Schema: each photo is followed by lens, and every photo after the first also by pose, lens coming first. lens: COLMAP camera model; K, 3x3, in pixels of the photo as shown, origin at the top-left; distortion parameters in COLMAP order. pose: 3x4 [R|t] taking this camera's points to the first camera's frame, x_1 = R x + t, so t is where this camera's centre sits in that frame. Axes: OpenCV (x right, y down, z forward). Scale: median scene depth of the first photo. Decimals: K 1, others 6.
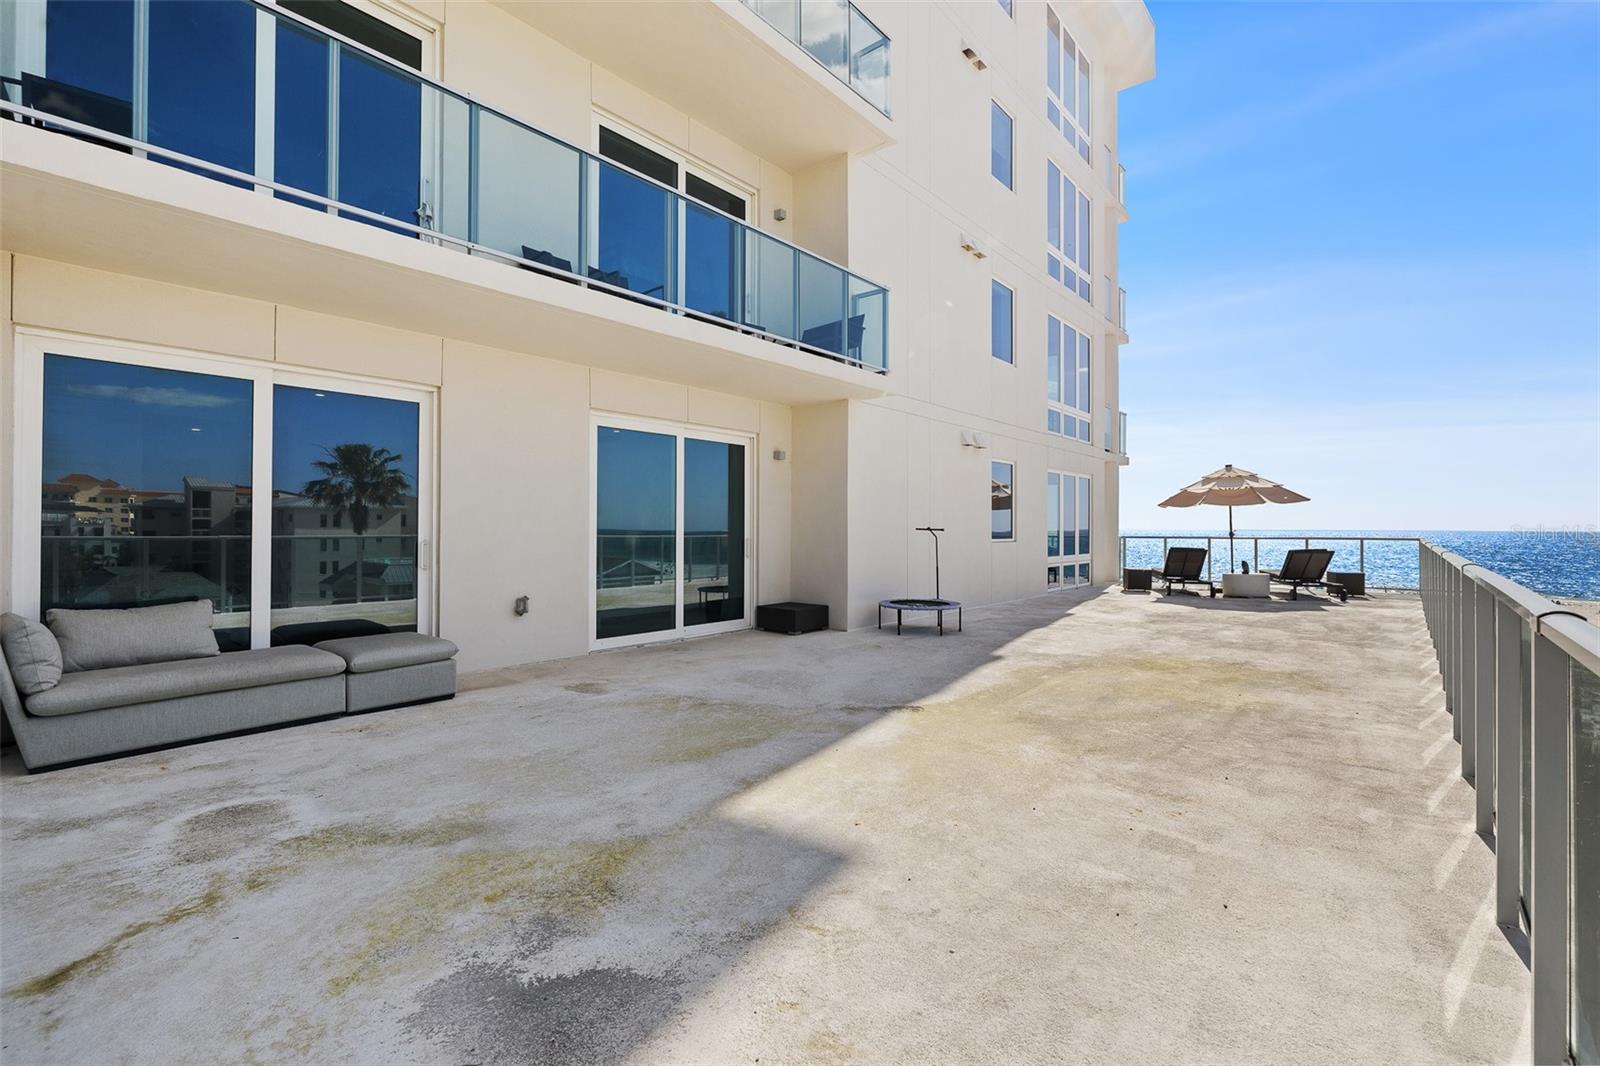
lens RADIAL K [[721.4, 0, 800.6], [0, 721.4, 527.4], [0, 0, 1]] dist [-0.005908, 0.001140]
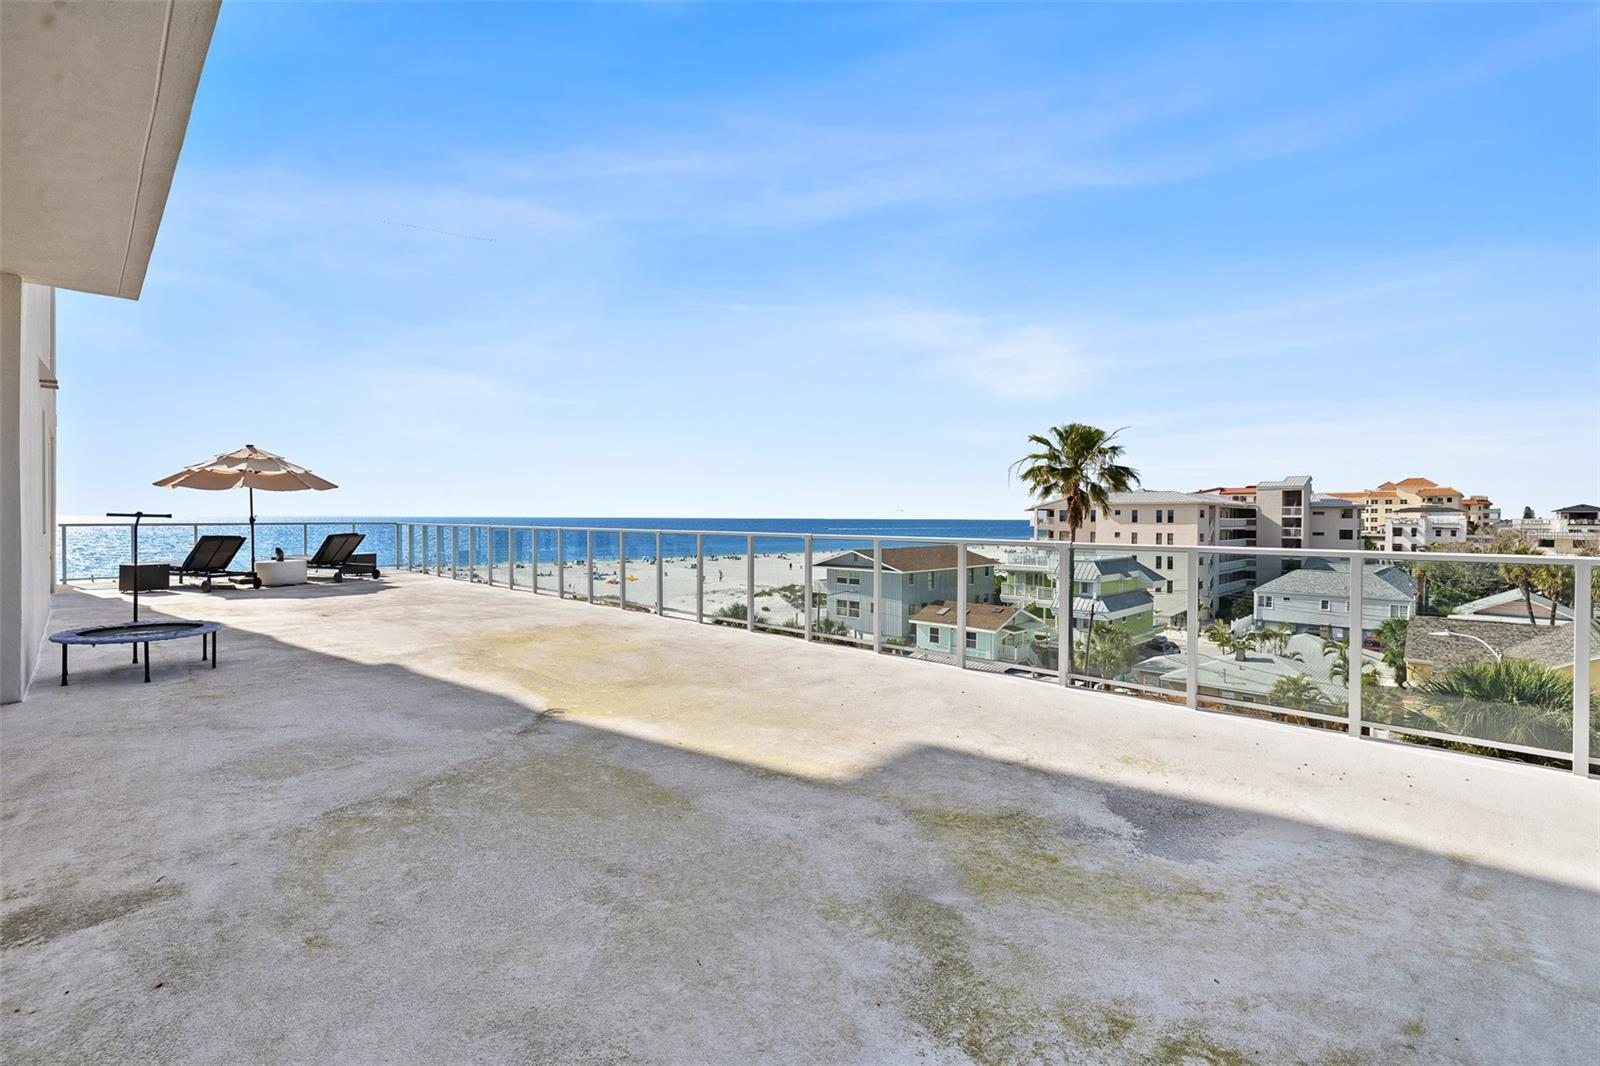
lens RADIAL K [[721.4, 0, 794.1], [0, 721.4, 520.0], [0, 0, 1]] dist [-0.005908, 0.001140]
pose [[0.056945, -0.005887, 0.998360, -1.224584], [-0.005861, 0.999963, 0.006231, -0.001655], [-0.998360, -0.006206, 0.056908, 1.061632]]
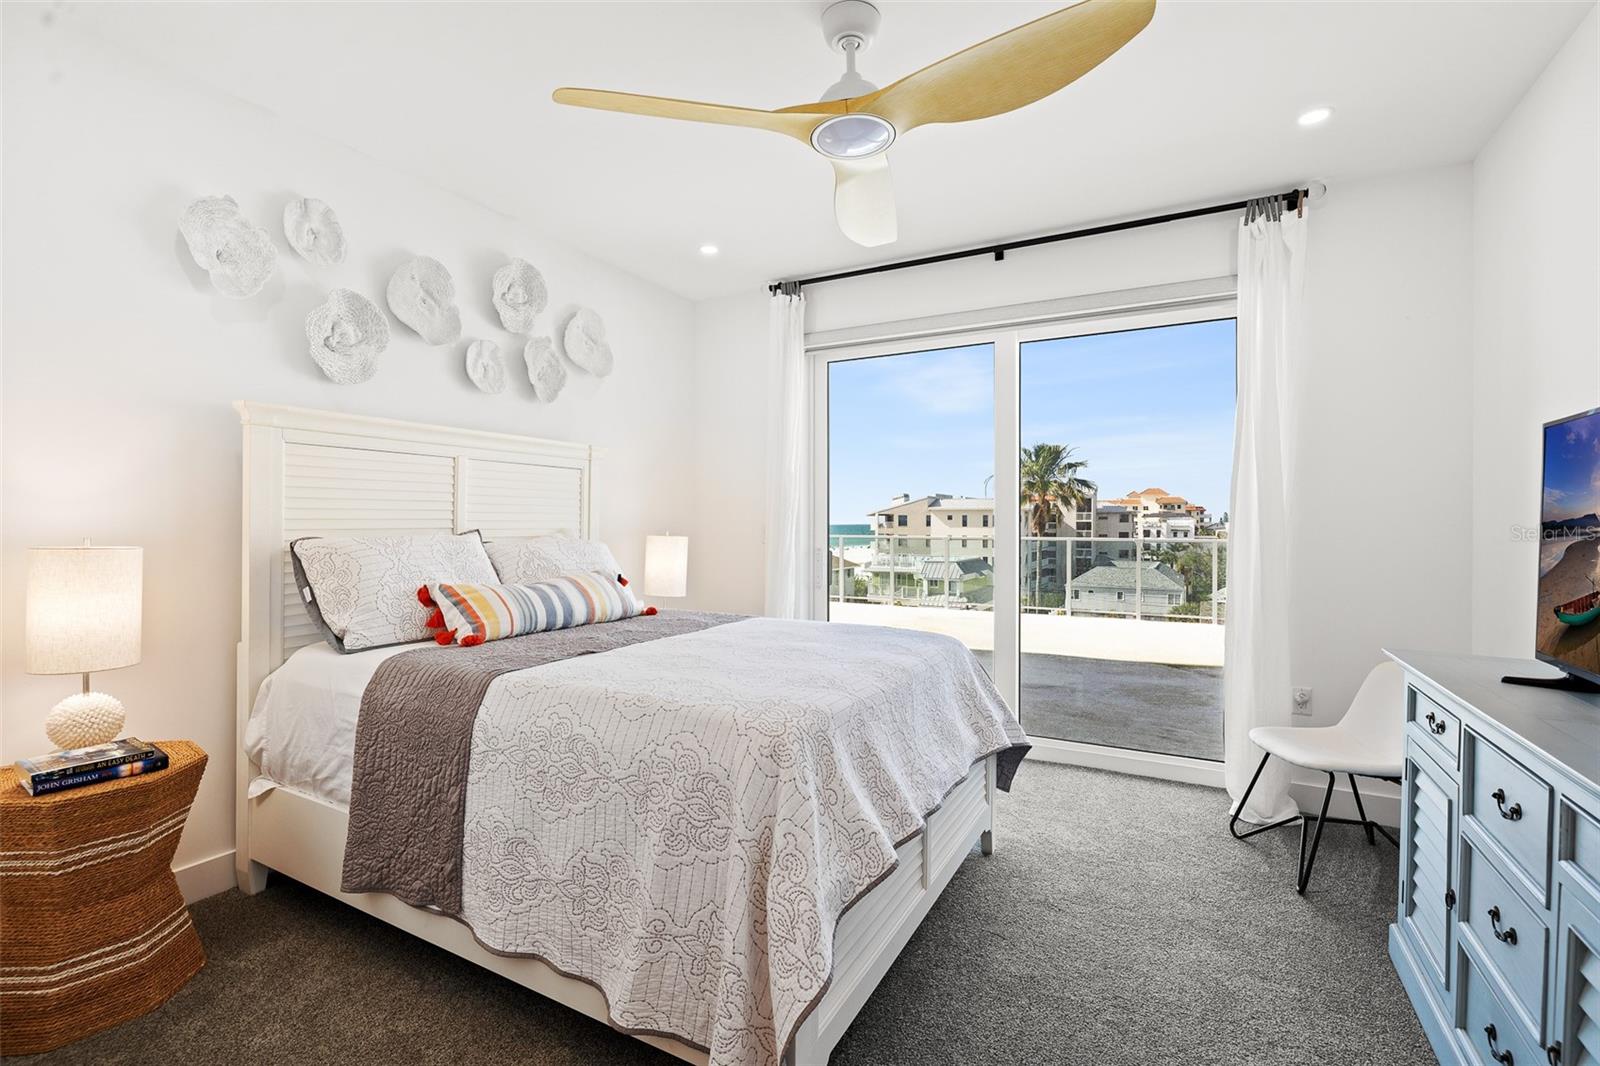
lens RADIAL K [[721.4, 0, 798.9], [0, 721.4, 521.5], [0, 0, 1]] dist [-0.005908, 0.001140]
pose [[-0.204607, -0.000906, 0.978844, -1.256307], [-0.003820, 0.999993, 0.000127, -0.002365], [-0.978837, -0.003713, -0.204609, 1.261925]]
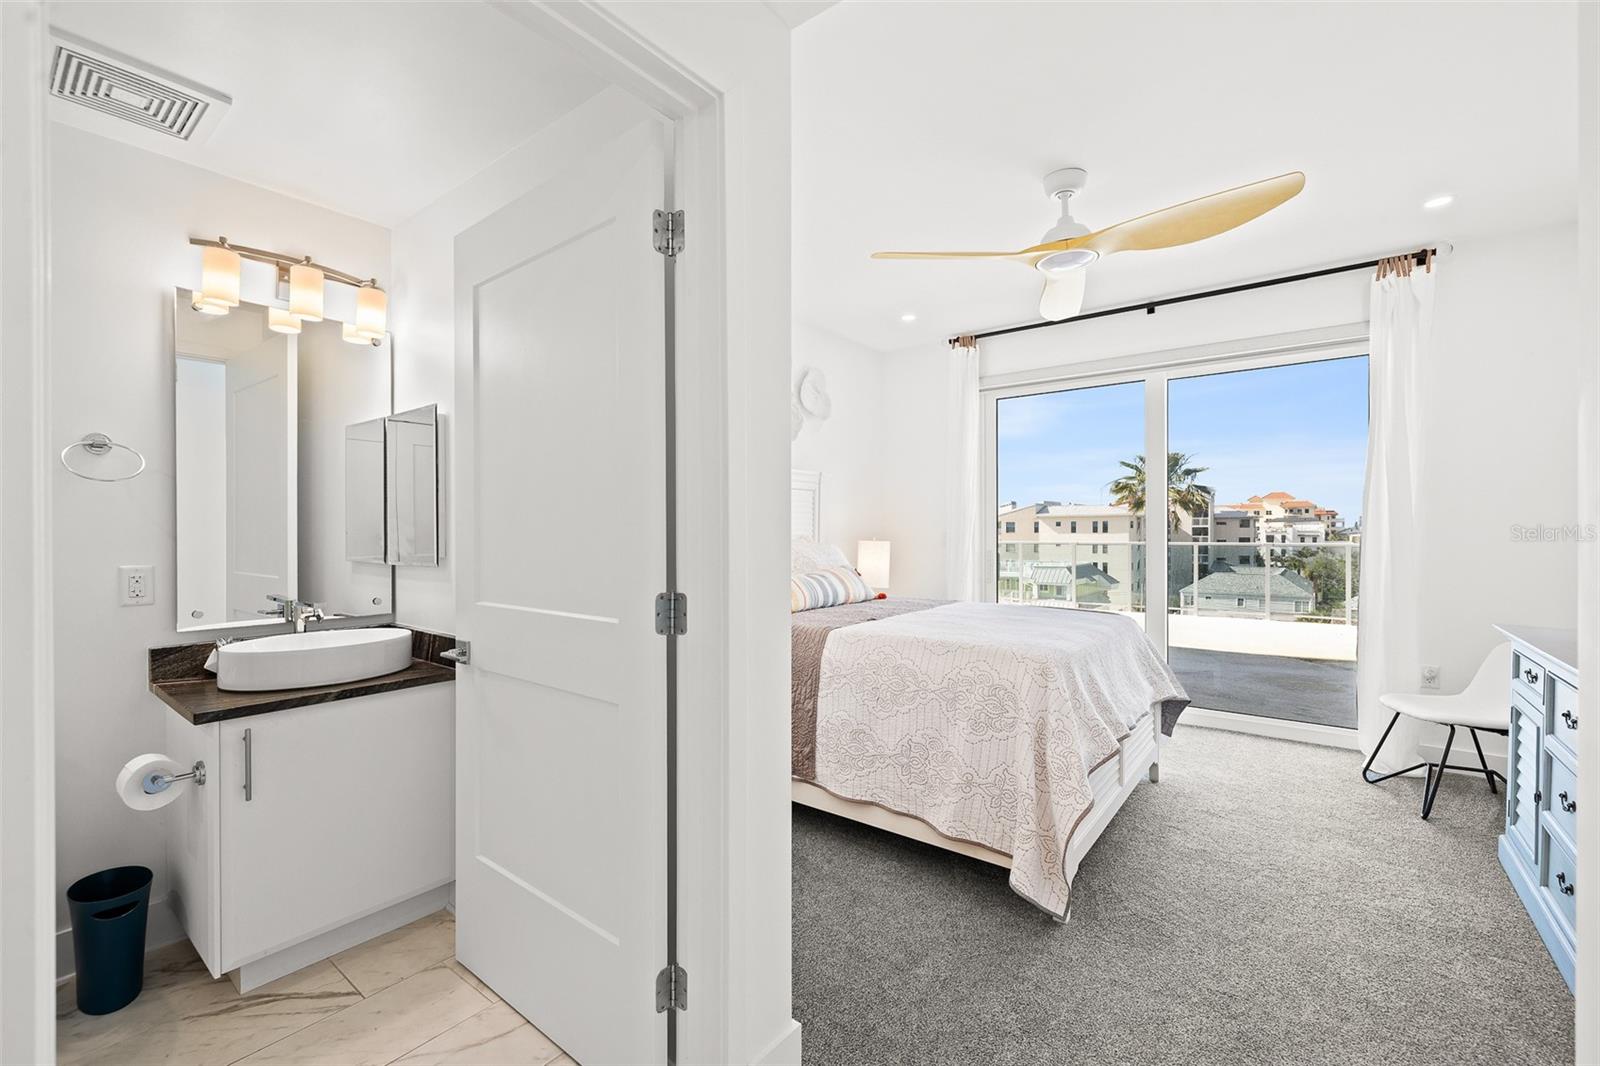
lens RADIAL K [[679.8, 0, 797.6], [0, 679.8, 534.5], [0, 0, 1]] dist [0.001538, -0.000476]
pose [[-0.049133, -0.008018, 0.998760, -1.281330], [0.002549, 0.999964, 0.008153, -0.002483], [-0.998789, 0.002946, -0.049111, 1.284259]]
